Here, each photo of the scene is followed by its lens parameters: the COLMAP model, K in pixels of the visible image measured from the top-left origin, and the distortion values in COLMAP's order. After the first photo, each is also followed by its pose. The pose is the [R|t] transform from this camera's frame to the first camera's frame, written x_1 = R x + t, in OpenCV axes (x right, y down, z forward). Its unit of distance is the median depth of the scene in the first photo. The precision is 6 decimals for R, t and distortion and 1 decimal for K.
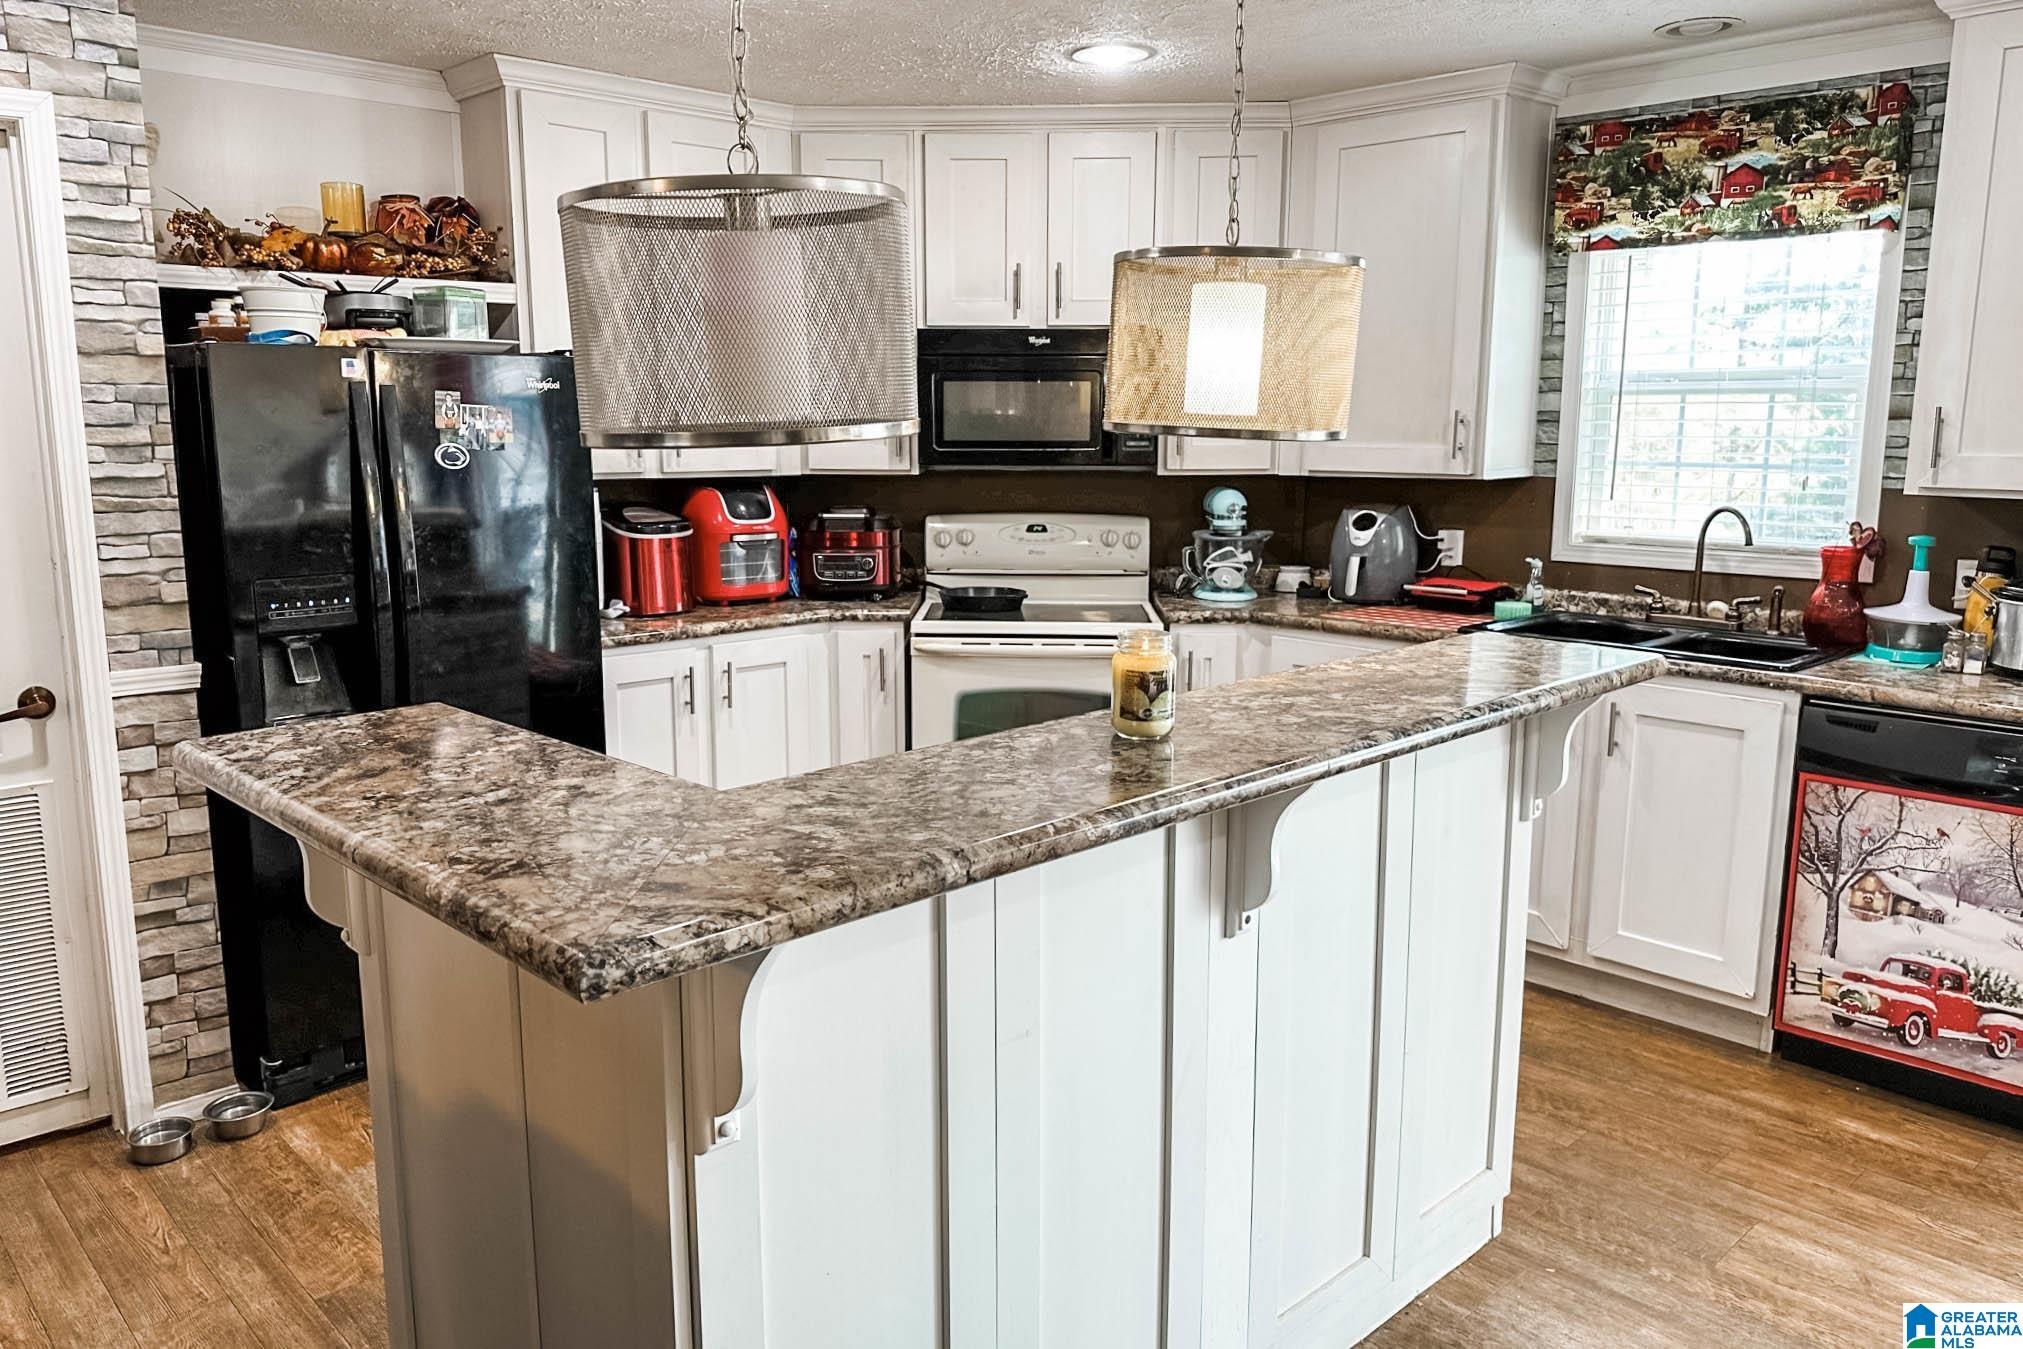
lens RADIAL K [[1432.3, 0, 1002.7], [0, 1432.3, 673.1], [0, 0, 1]] dist [0.064129, -0.083611]
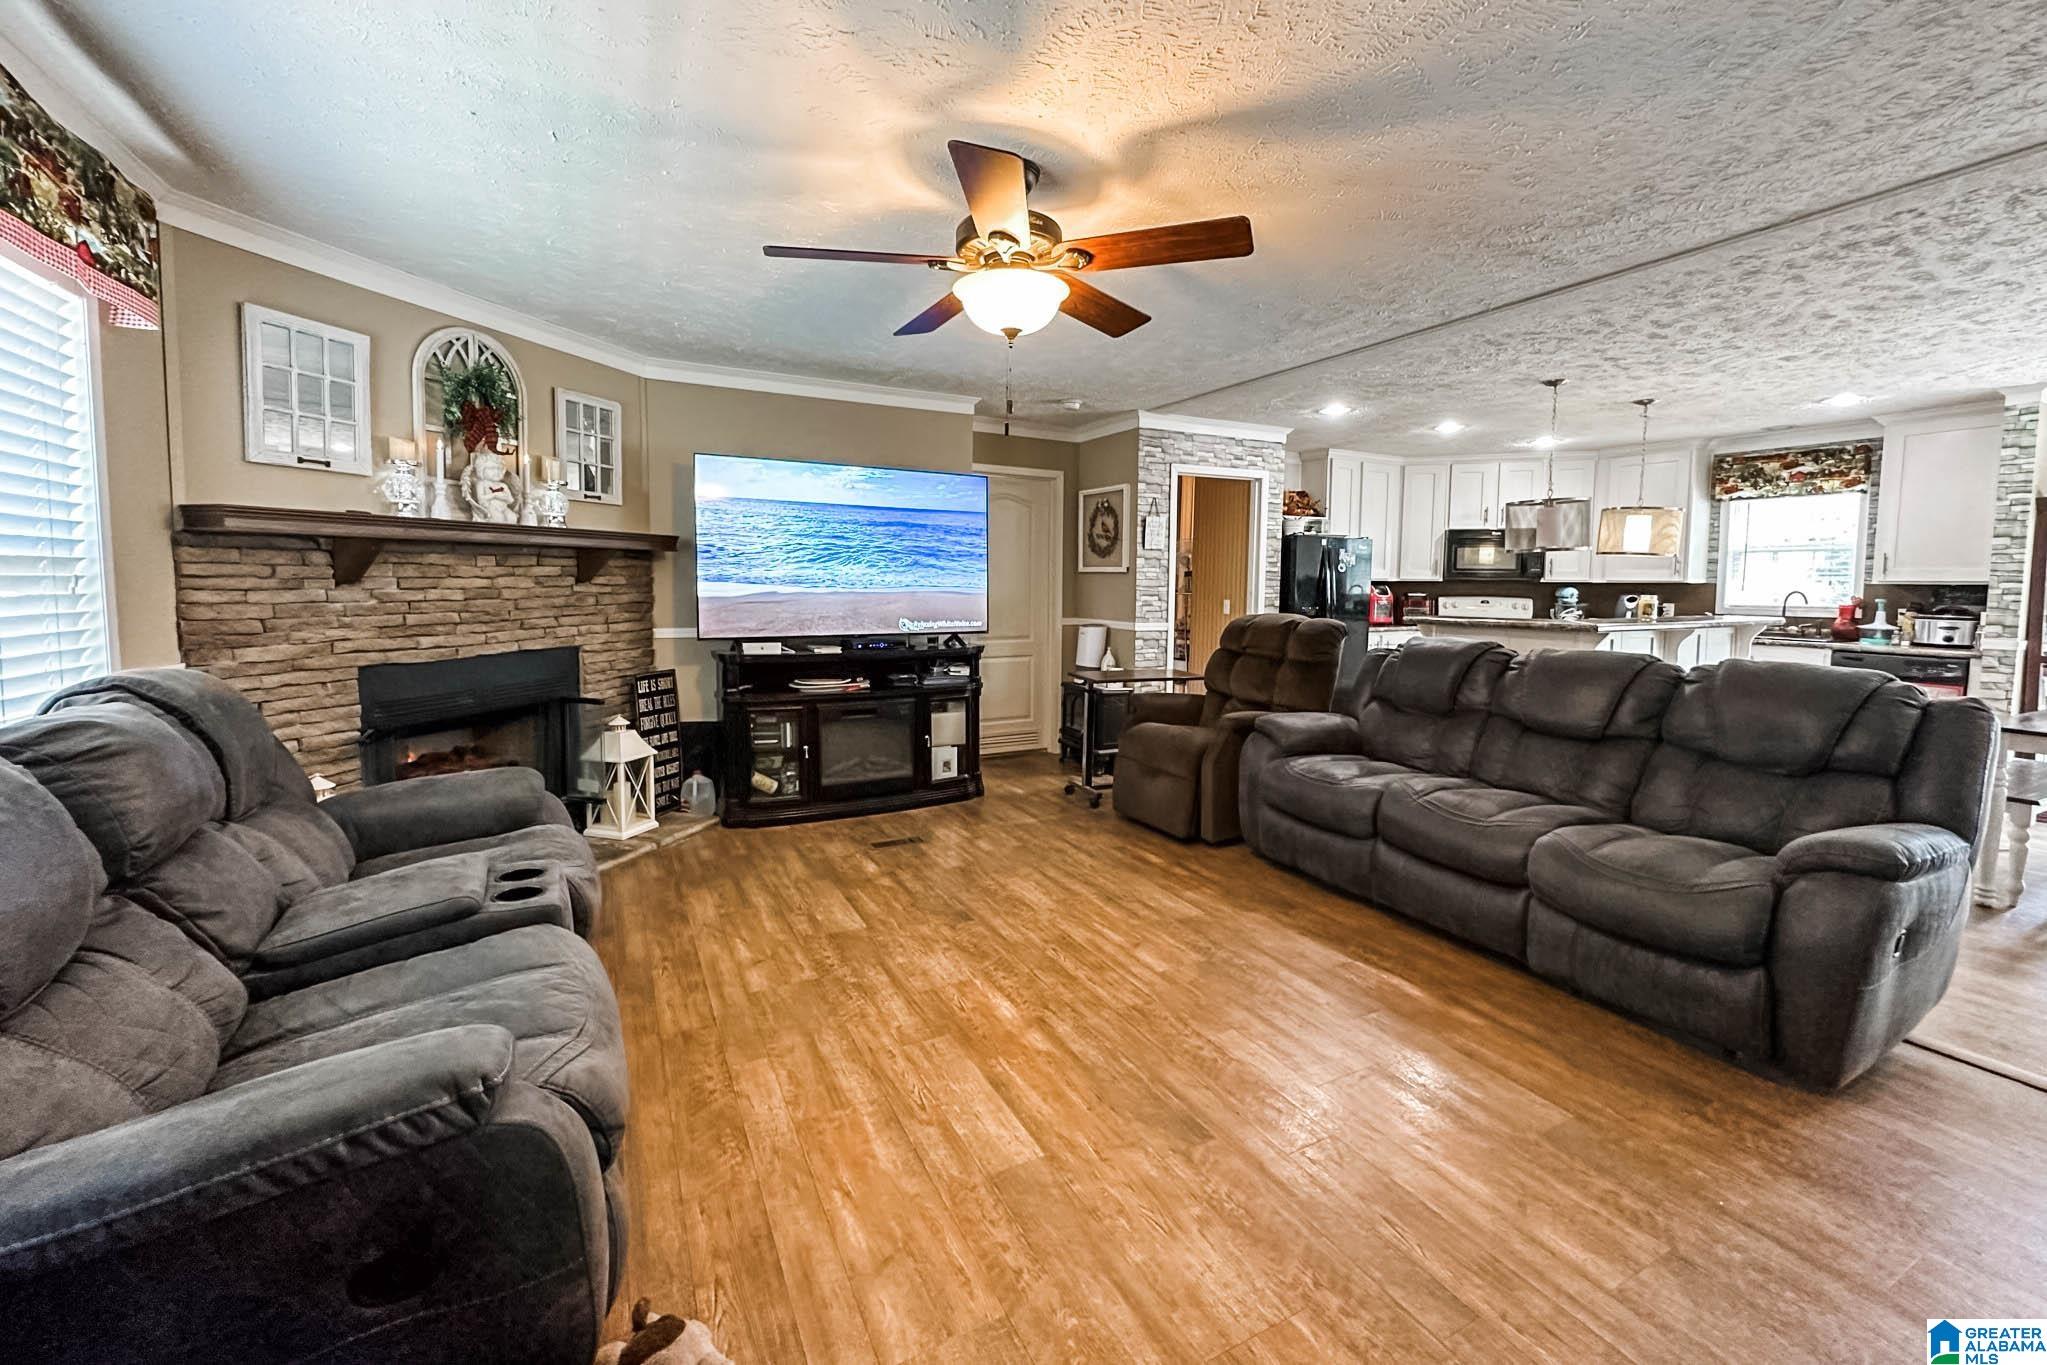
lens RADIAL K [[828.0, 0, 1022.6], [0, 828.0, 637.2], [0, 0, 1]] dist [-0.000784, -0.000201]
pose [[0.963348, 0.026361, -0.266957, -0.490719], [-0.055873, 0.993052, -0.103566, 0.215065], [0.262372, 0.114686, 0.958127, -0.875481]]
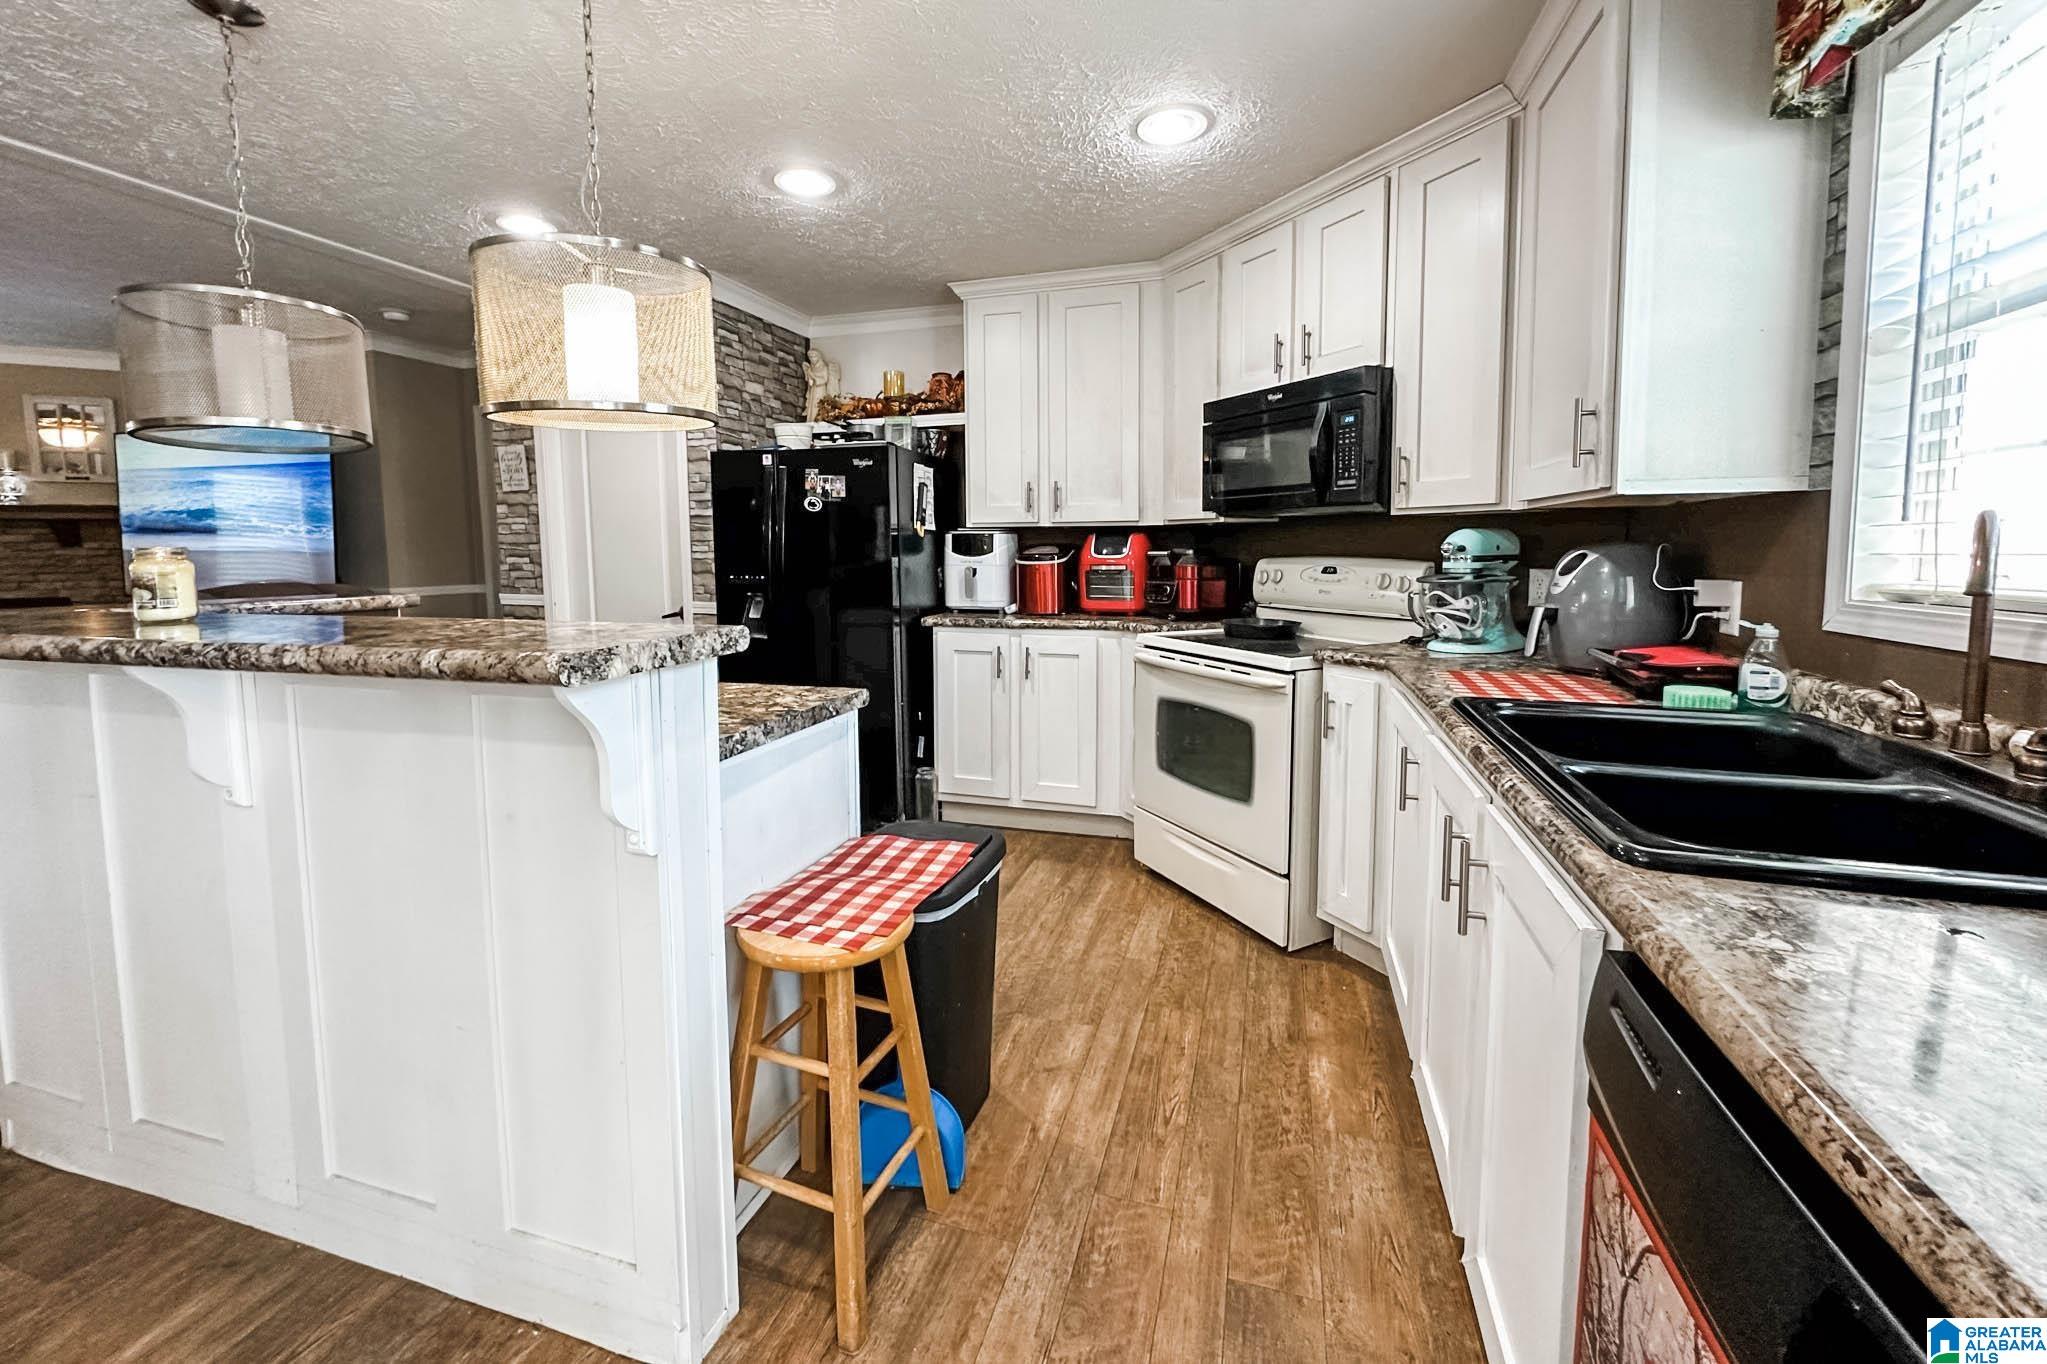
lens RADIAL K [[827.5, 0, 1021.0], [0, 827.5, 606.2], [0, 0, 1]] dist [-0.000541, -0.000075]
pose [[0.490274, 0.059881, -0.869509, 0.566194], [-0.147616, 0.988929, -0.015128, -0.037689], [0.858977, 0.135770, 0.493686, 0.614957]]
